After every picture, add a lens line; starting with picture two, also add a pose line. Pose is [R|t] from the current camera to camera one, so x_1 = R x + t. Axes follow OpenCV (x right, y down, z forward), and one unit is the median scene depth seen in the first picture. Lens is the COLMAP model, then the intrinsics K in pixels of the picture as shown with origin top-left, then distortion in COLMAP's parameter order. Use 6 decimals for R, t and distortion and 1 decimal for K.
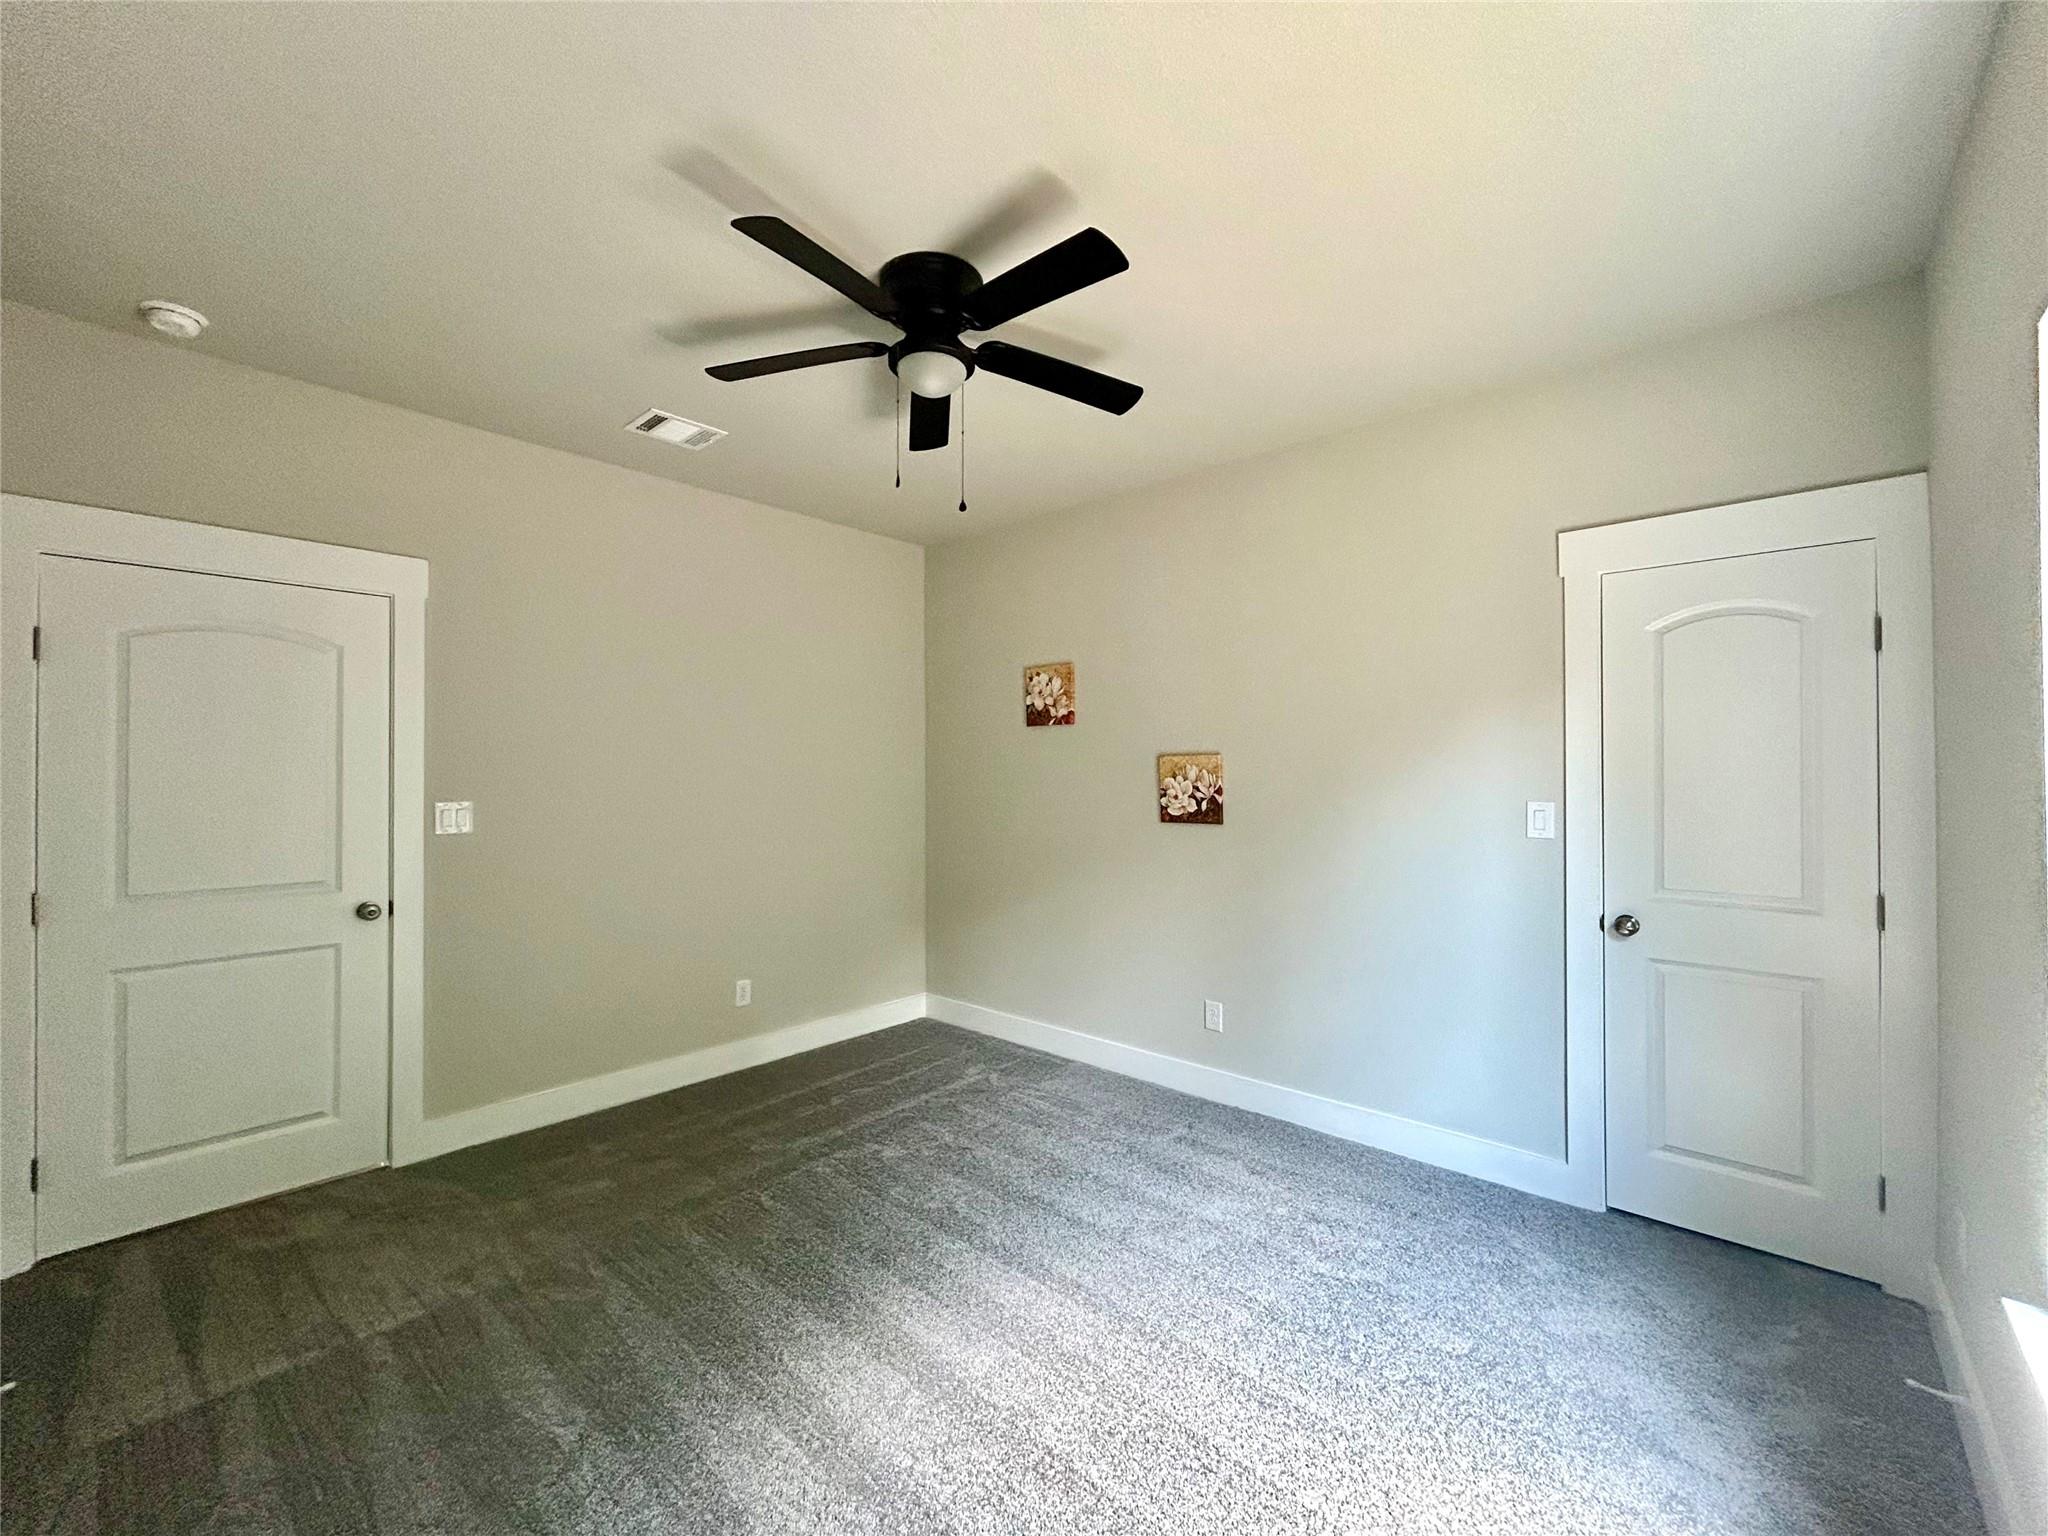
lens RADIAL K [[831.8, 0, 1024.0], [0, 831.8, 768.0], [0, 0, 1]] dist [0.000413, 0.000160]
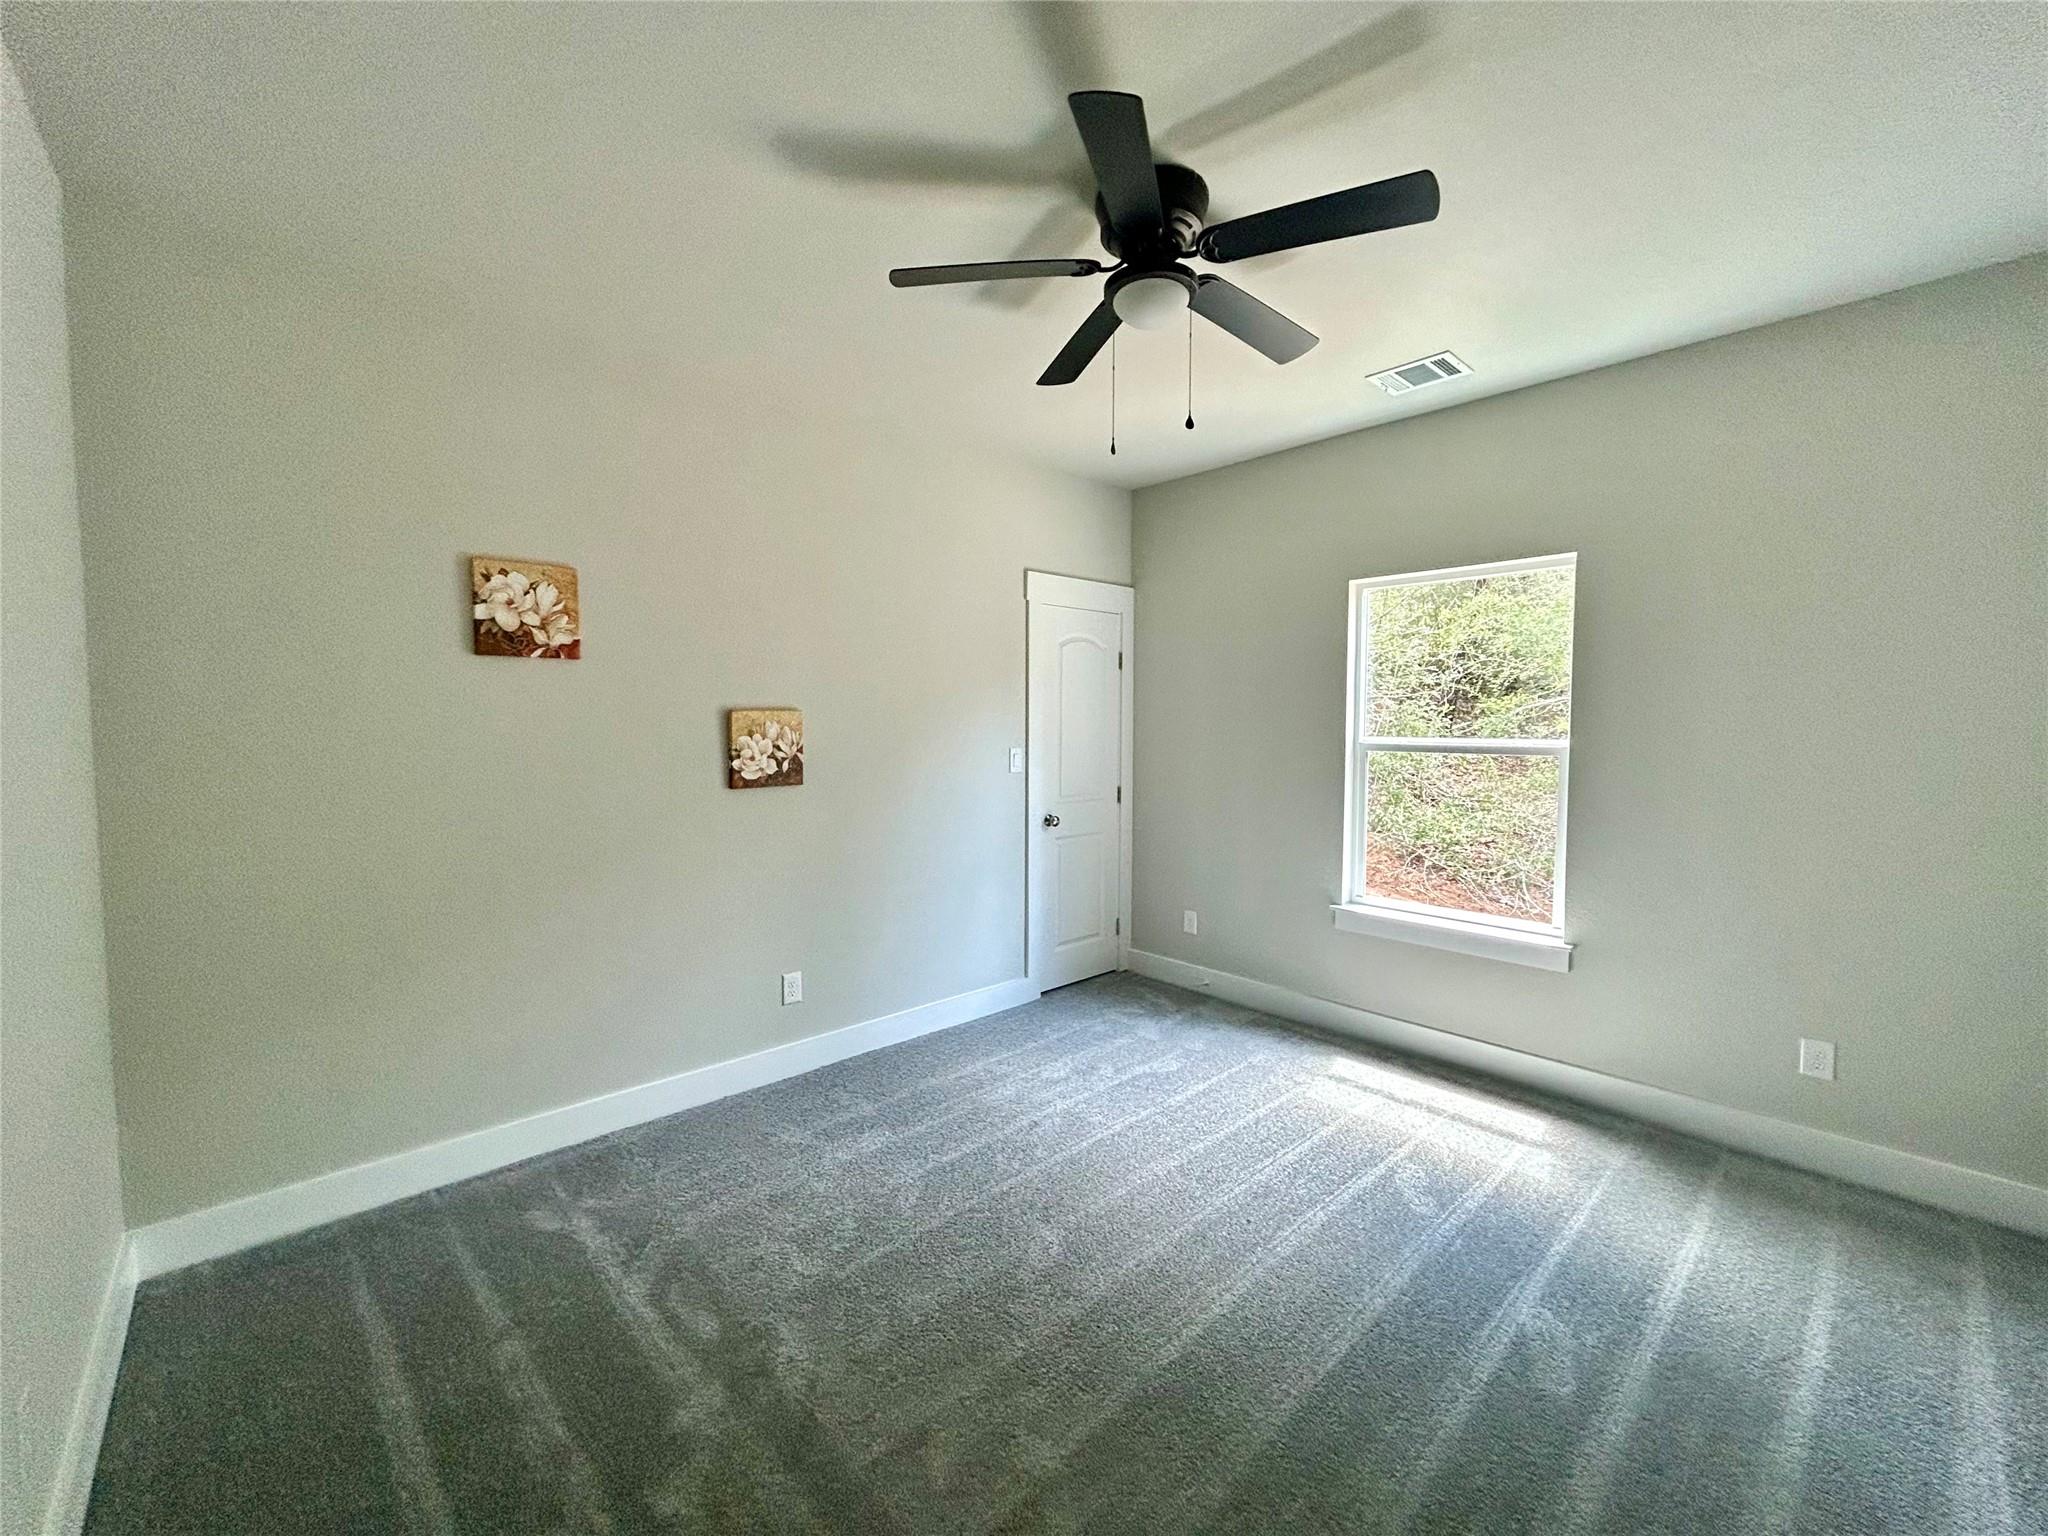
lens RADIAL K [[831.8, 0, 1024.0], [0, 831.8, 768.0], [0, 0, 1]] dist [0.000413, 0.000160]
pose [[0.091416, -0.053255, 0.994388, -0.655014], [-0.004343, 0.998538, 0.053876, -0.002804], [-0.995803, -0.009244, 0.091052, 0.641309]]
